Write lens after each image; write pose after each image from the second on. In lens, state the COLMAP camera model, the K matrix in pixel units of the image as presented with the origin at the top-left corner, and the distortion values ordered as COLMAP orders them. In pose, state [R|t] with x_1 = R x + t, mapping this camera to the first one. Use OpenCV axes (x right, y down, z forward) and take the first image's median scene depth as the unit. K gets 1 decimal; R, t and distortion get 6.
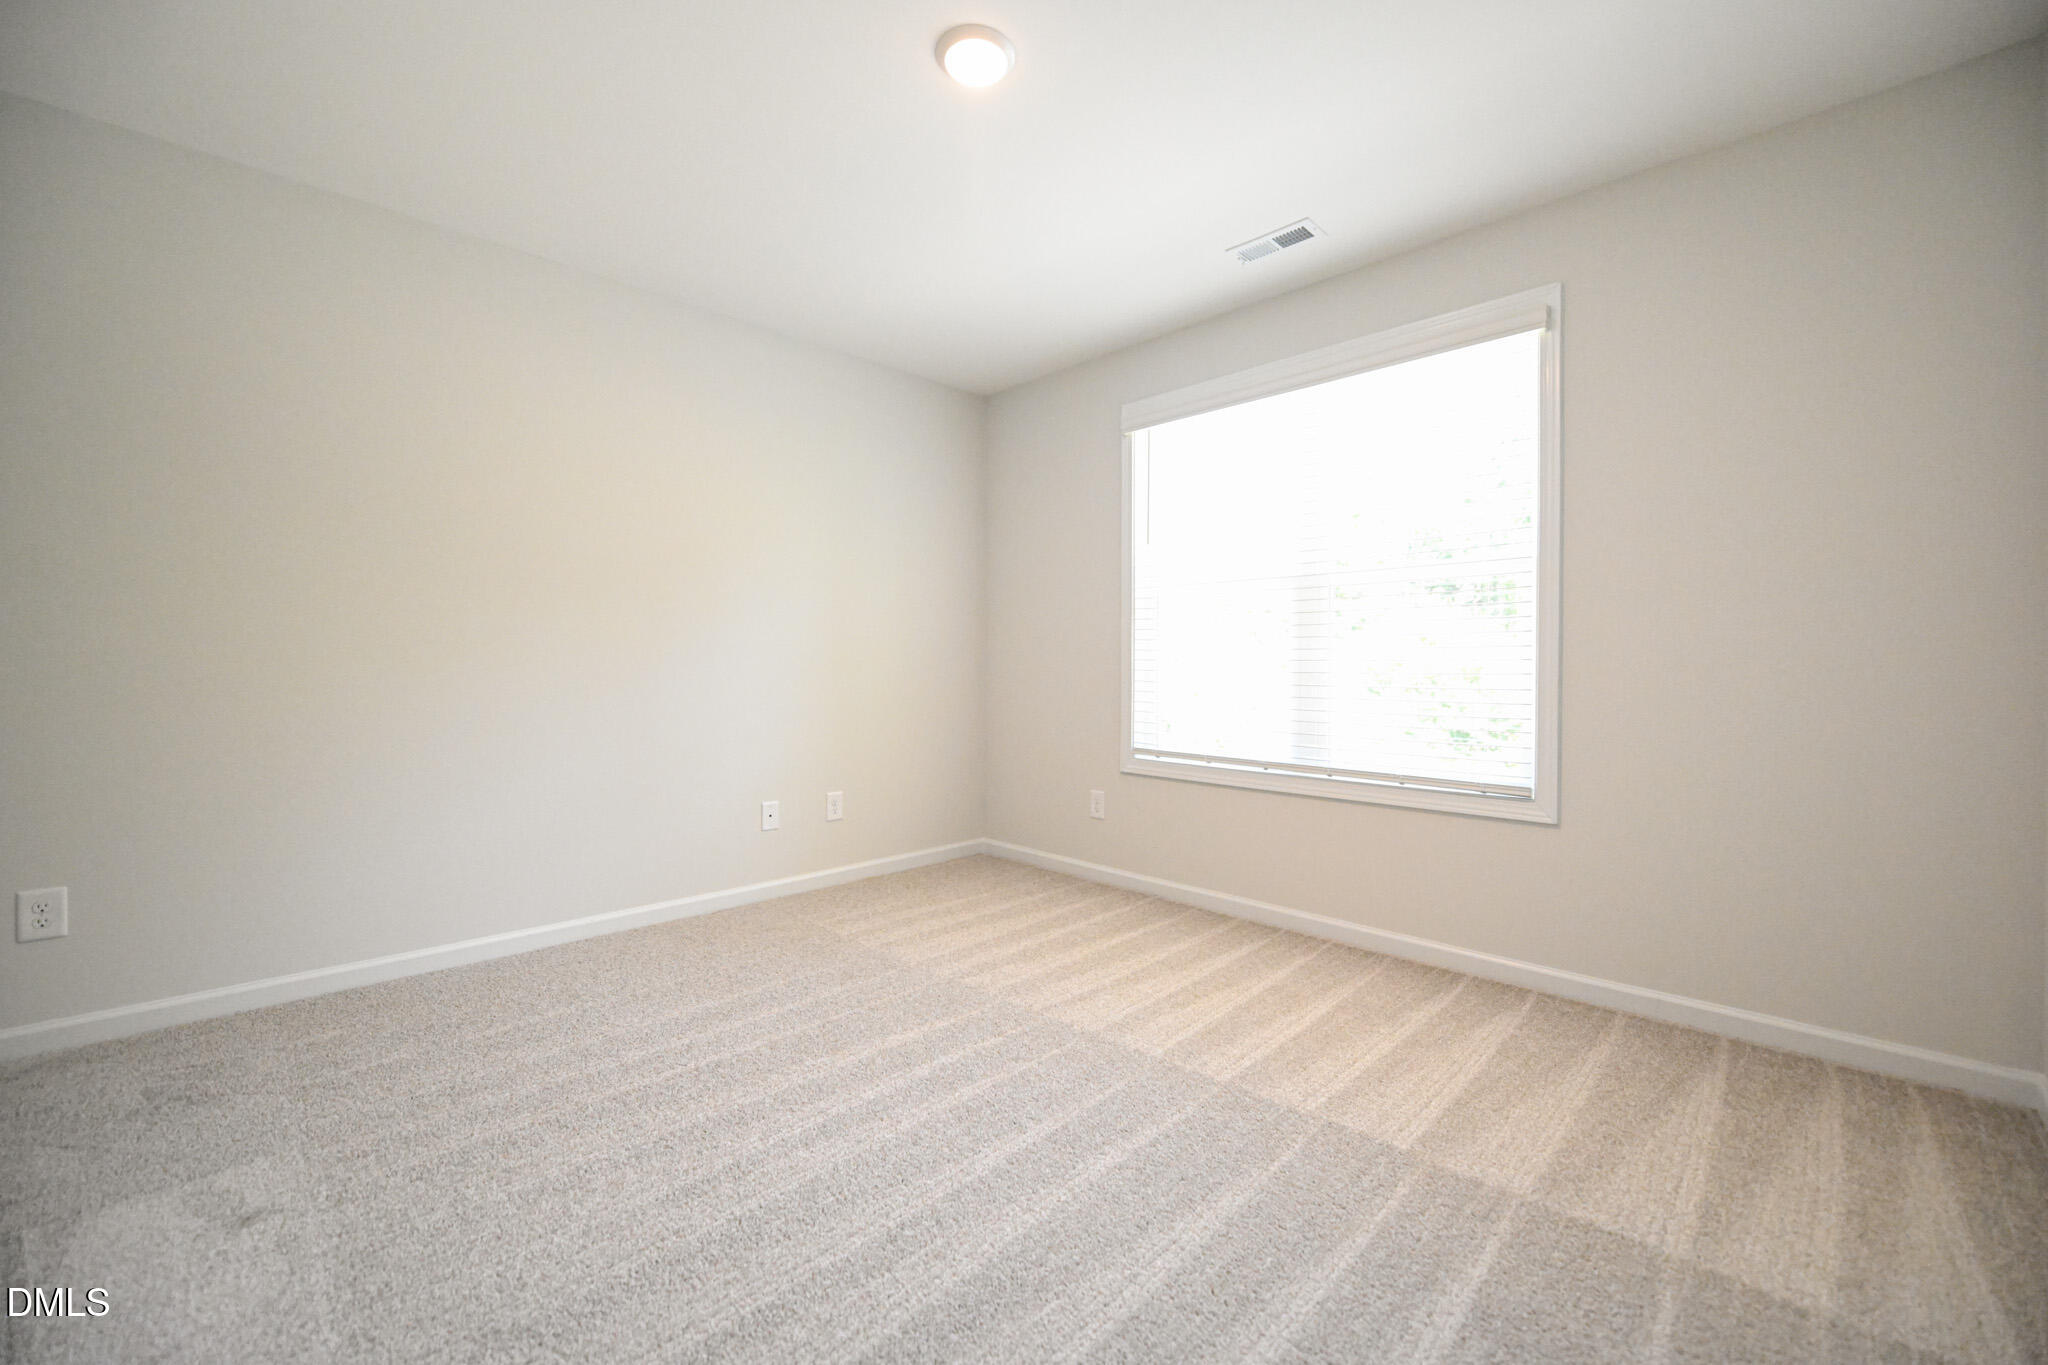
lens RADIAL K [[809.0, 0, 1021.4], [0, 809.0, 680.1], [0, 0, 1]] dist [0.002519, 0.000645]
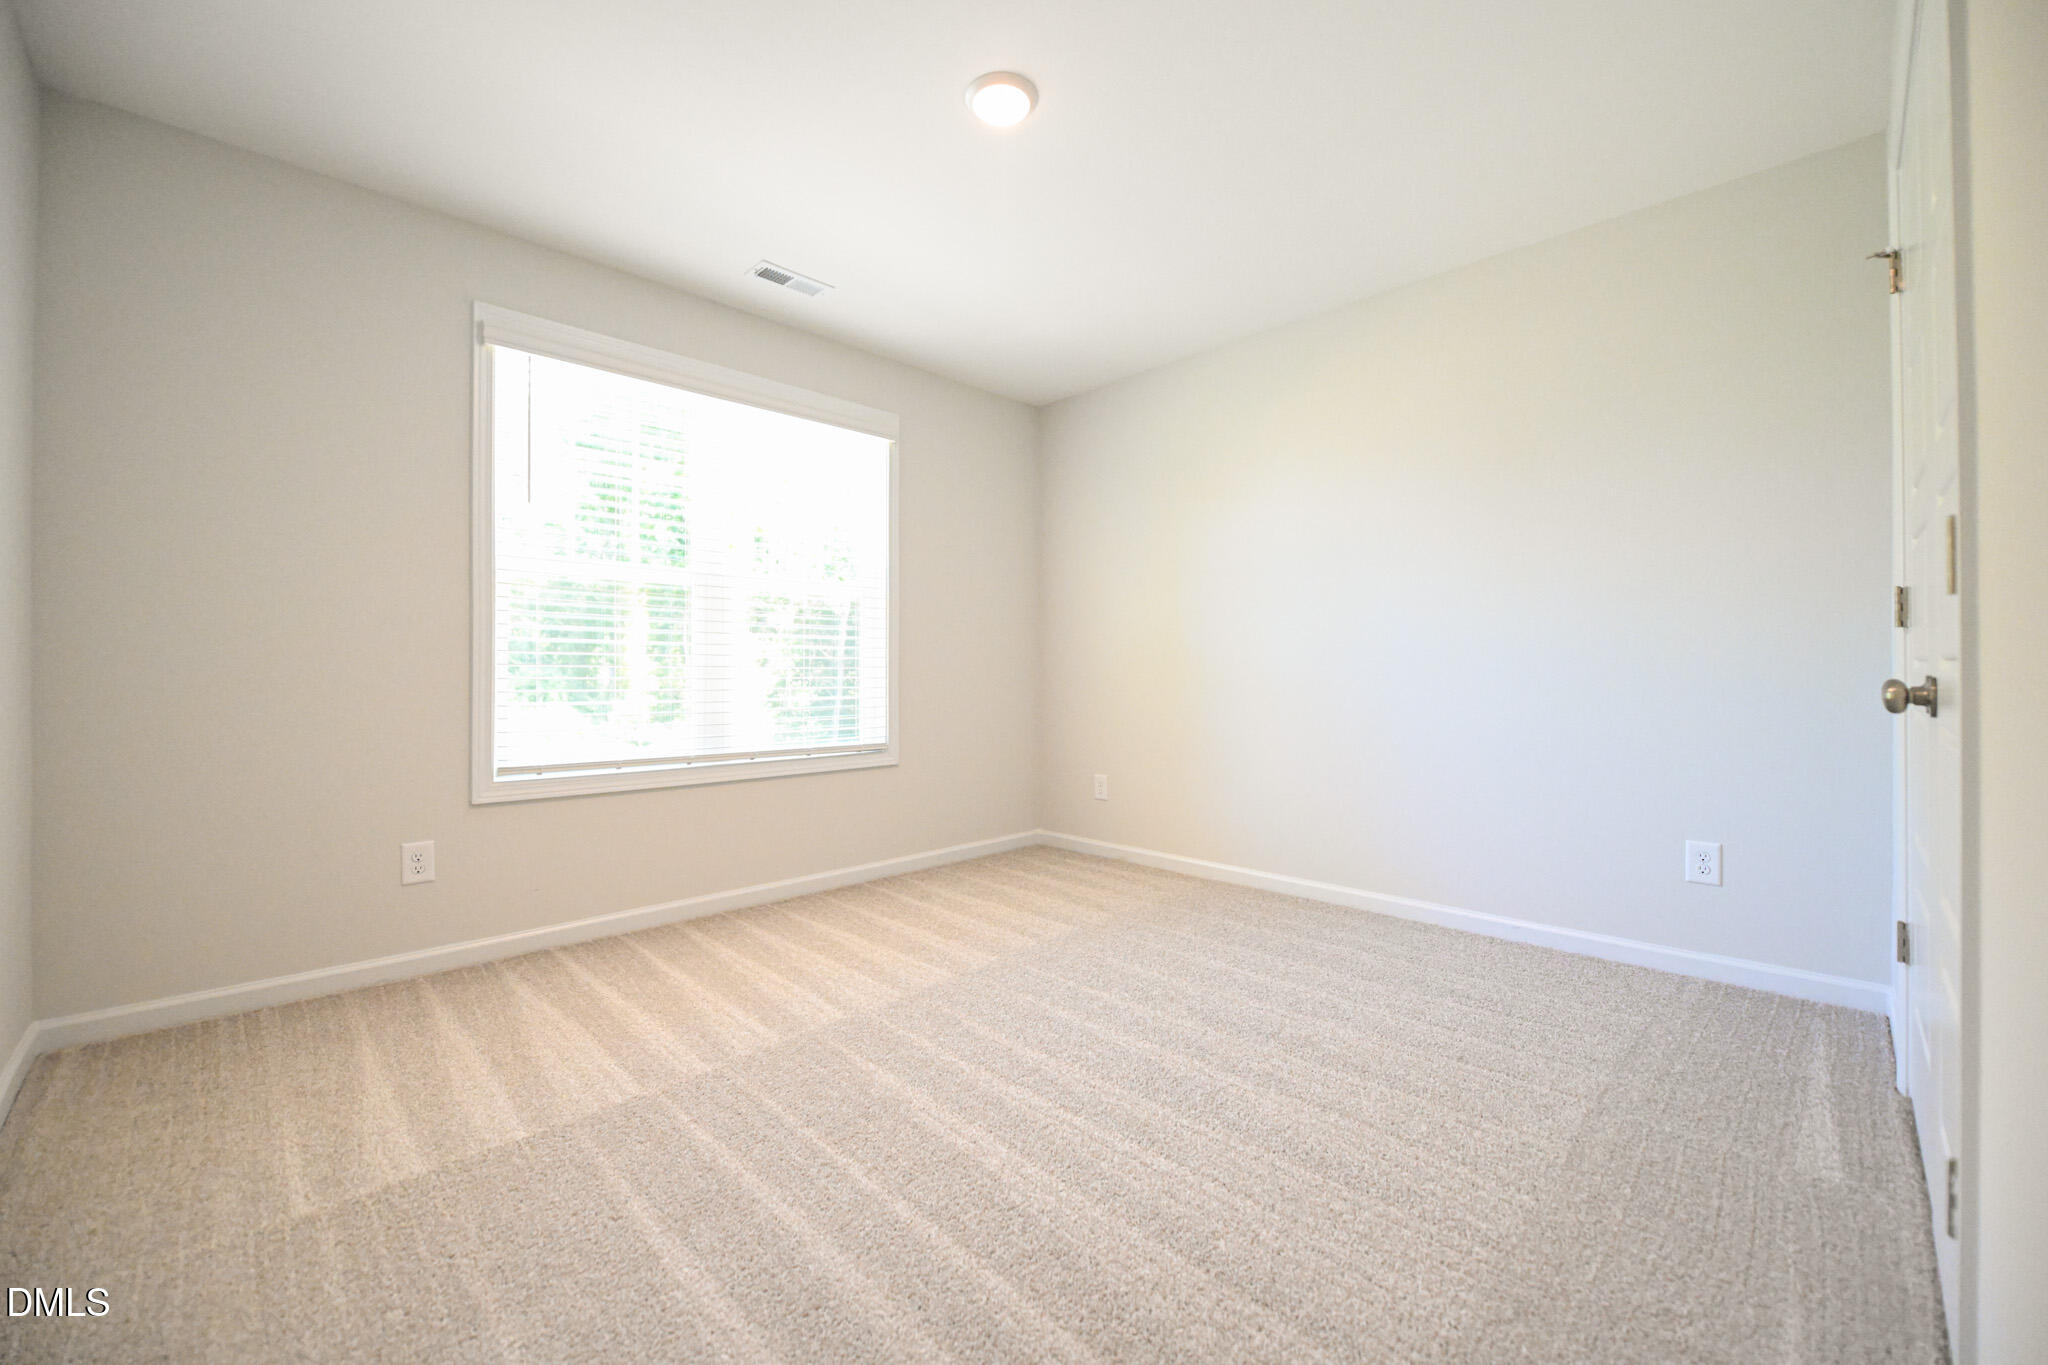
lens RADIAL K [[809.0, 0, 1011.7], [0, 809.0, 679.4], [0, 0, 1]] dist [0.002519, 0.000645]
pose [[0.022122, -0.002165, 0.999753, -0.728599], [0.029822, 0.999554, 0.001505, 0.018382], [-0.999310, 0.029782, 0.022177, 0.621870]]
